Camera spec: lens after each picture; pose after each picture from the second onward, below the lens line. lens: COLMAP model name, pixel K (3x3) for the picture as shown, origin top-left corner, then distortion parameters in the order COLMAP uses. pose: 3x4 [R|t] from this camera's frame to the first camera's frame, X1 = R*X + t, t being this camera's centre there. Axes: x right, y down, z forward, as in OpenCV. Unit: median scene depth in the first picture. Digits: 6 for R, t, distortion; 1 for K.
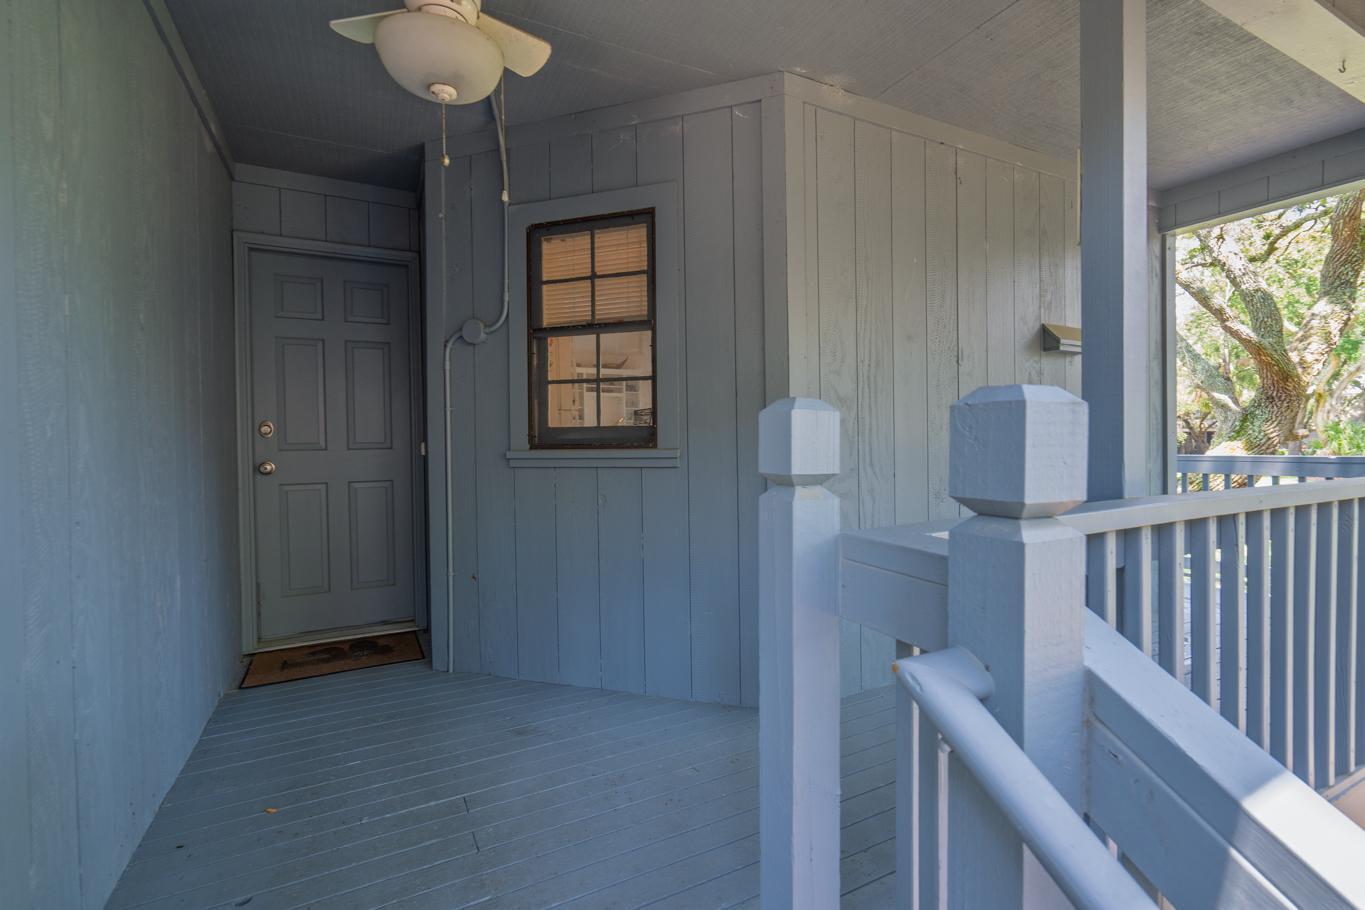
lens RADIAL K [[634.1, 0, 687.7], [0, 634.1, 451.8], [0, 0, 1]] dist [-0.005738, 0.001020]
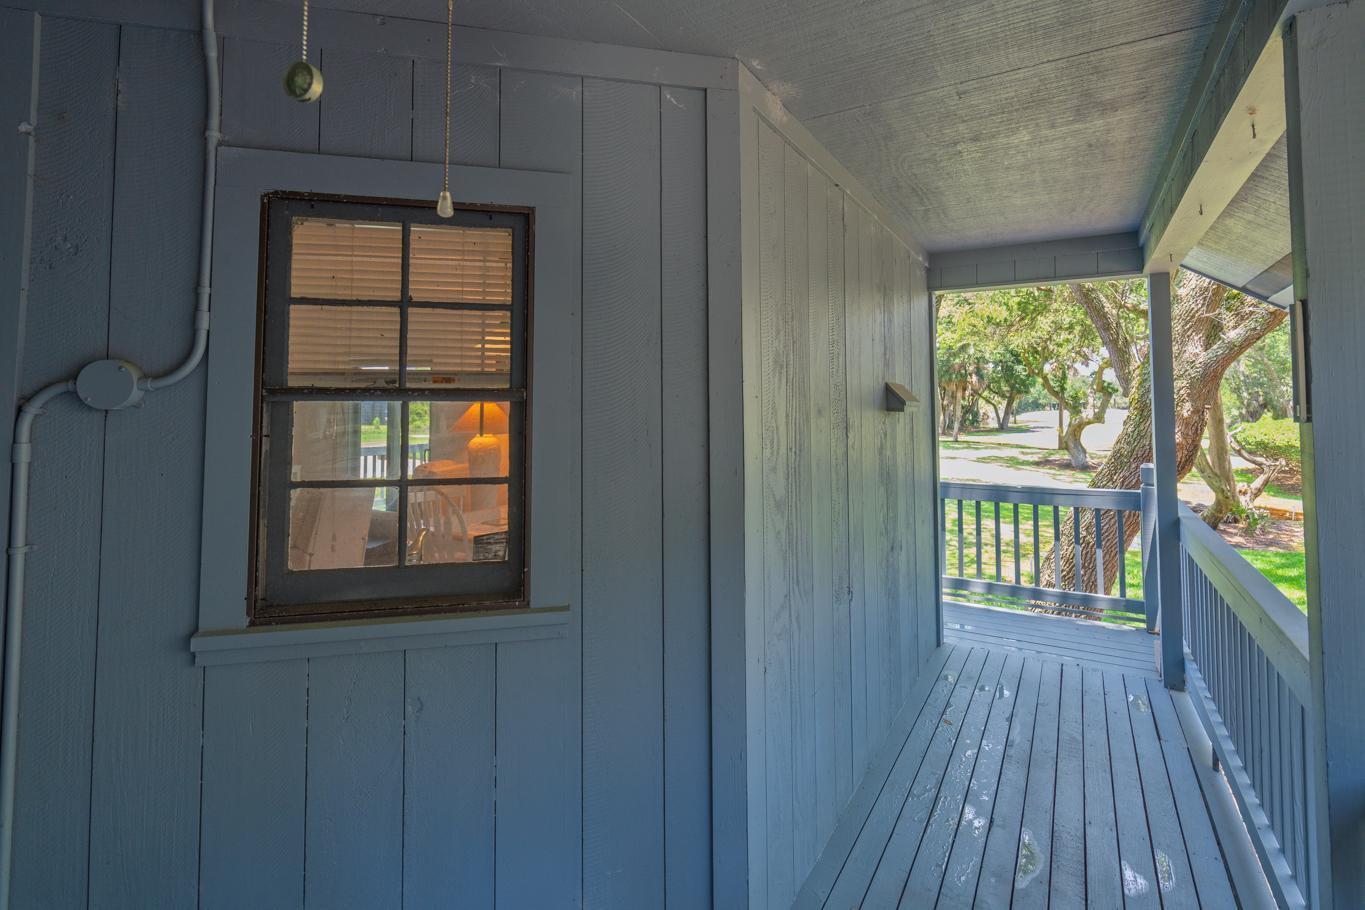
lens RADIAL K [[634.1, 0, 682.1], [0, 634.1, 368.8], [0, 0, 1]] dist [-0.005738, 0.001020]
pose [[0.850219, 0.035893, 0.525205, -0.233330], [-0.002605, 0.997948, -0.063984, -0.181347], [-0.526423, 0.053033, 0.848567, 0.389965]]
